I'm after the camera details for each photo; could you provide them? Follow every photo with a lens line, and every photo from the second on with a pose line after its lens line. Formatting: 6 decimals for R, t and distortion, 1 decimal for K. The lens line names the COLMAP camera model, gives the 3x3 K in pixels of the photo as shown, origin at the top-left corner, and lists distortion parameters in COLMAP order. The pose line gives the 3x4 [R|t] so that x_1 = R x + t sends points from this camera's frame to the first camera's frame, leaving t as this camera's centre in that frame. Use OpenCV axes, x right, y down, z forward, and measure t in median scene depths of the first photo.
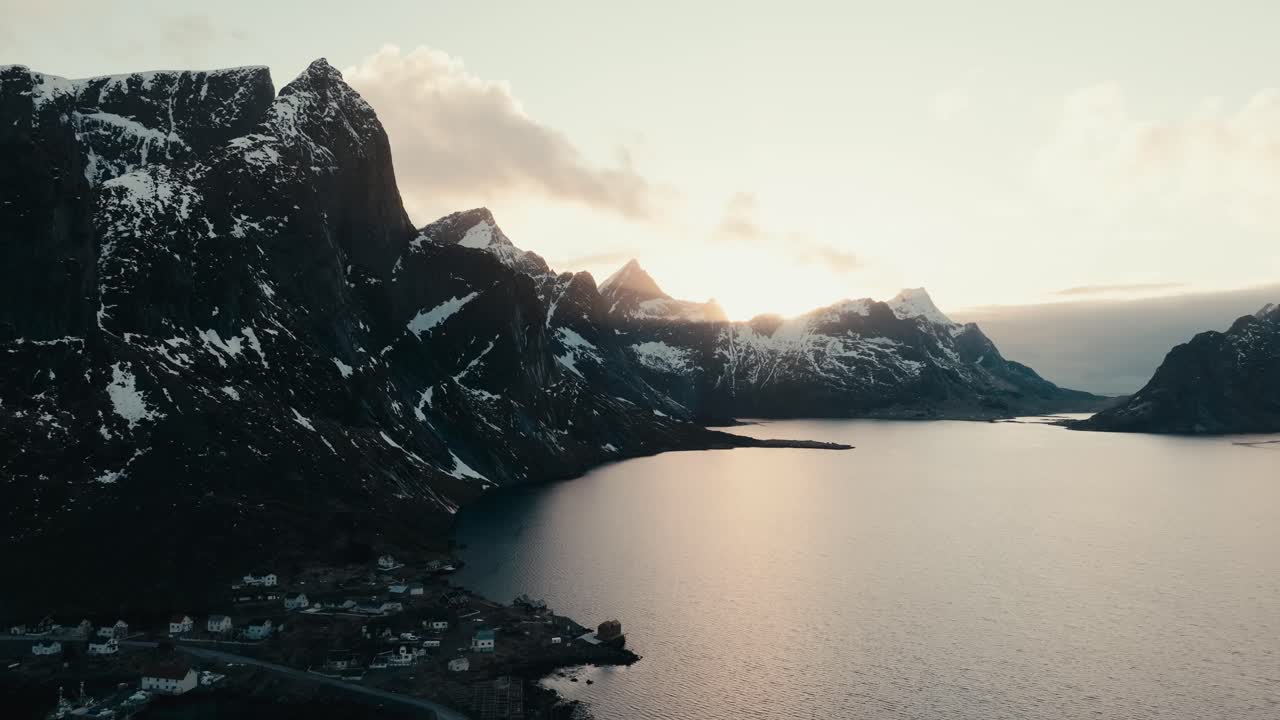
lens RADIAL K [[962.8, 0, 637.4], [0, 962.8, 362.6], [0, 0, 1]] dist [-0.005228, 0.024604]
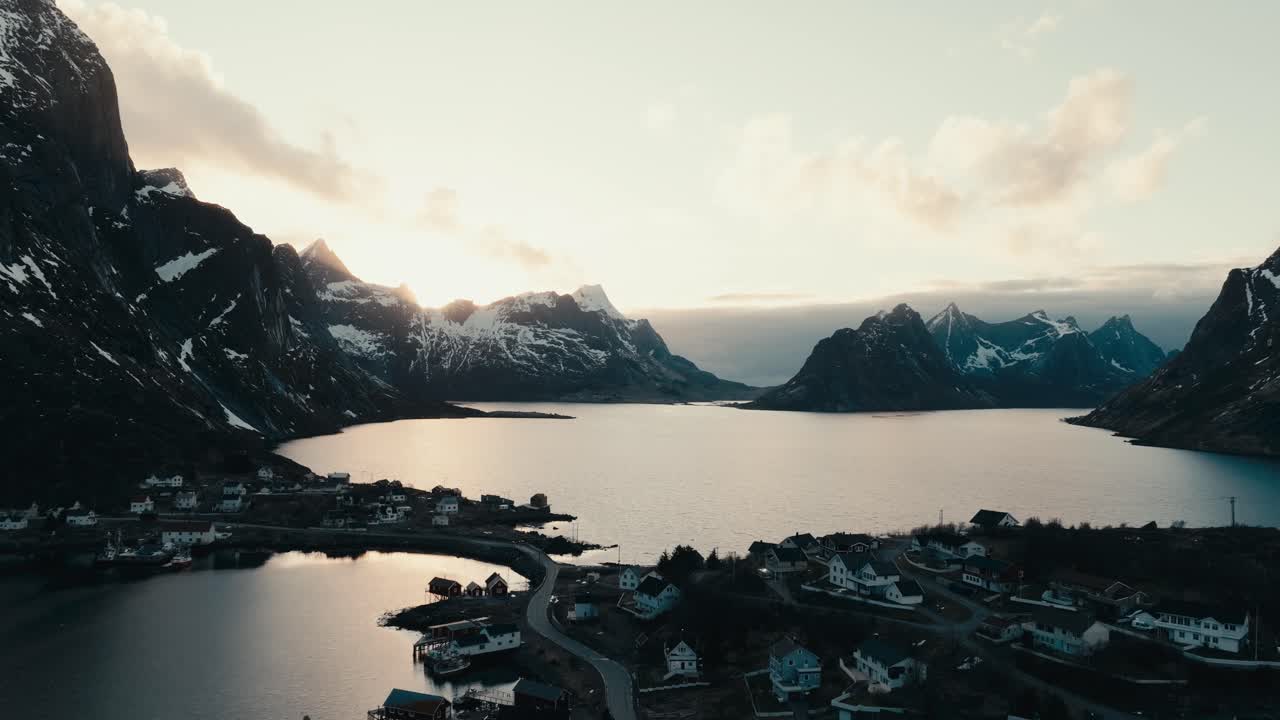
lens RADIAL K [[962.8, 0, 636.4], [0, 962.8, 362.3], [0, 0, 1]] dist [-0.005228, 0.024604]
pose [[0.940782, 0.019569, 0.338448, -0.095670], [-0.020575, 0.999788, -0.000615, 0.031922], [-0.338388, -0.006385, 0.940985, -0.044065]]
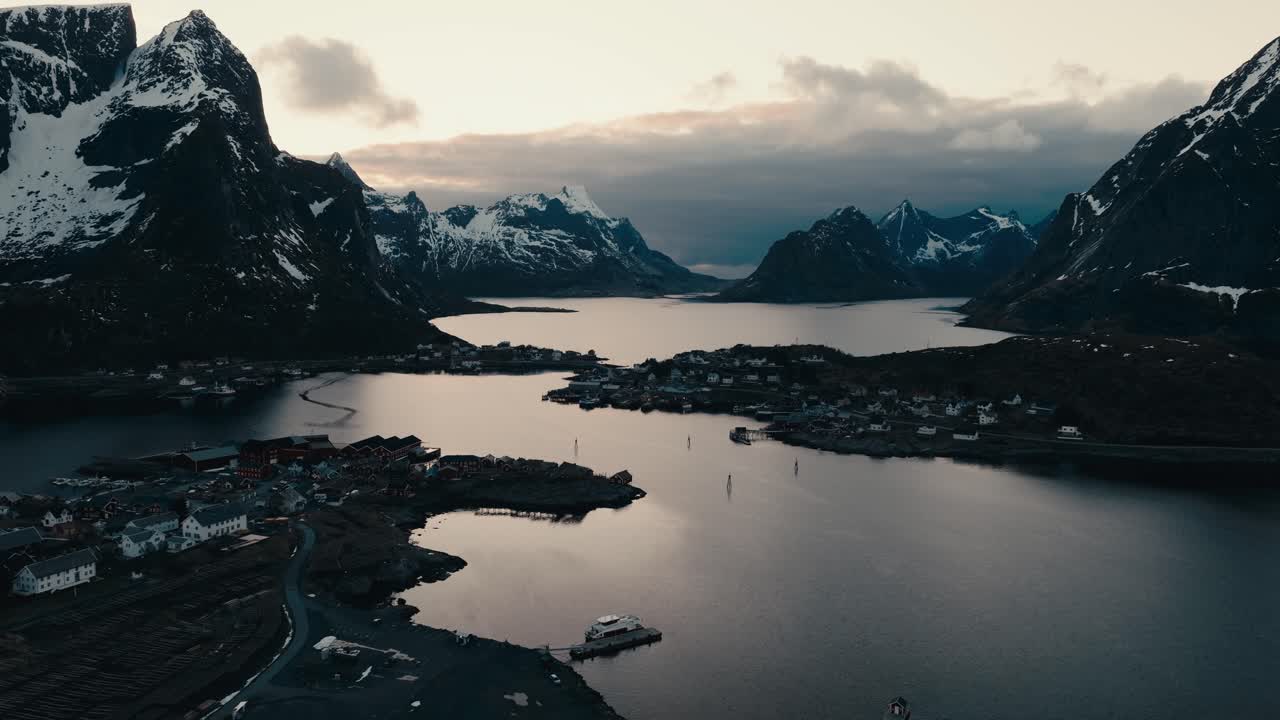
lens RADIAL K [[962.8, 0, 637.3], [0, 962.8, 360.7], [0, 0, 1]] dist [-0.005228, 0.024604]
pose [[0.932759, -0.031265, 0.359141, -0.263853], [-0.010169, 0.993554, 0.112904, -0.001683], [-0.360356, -0.108964, 0.926429, -0.464388]]
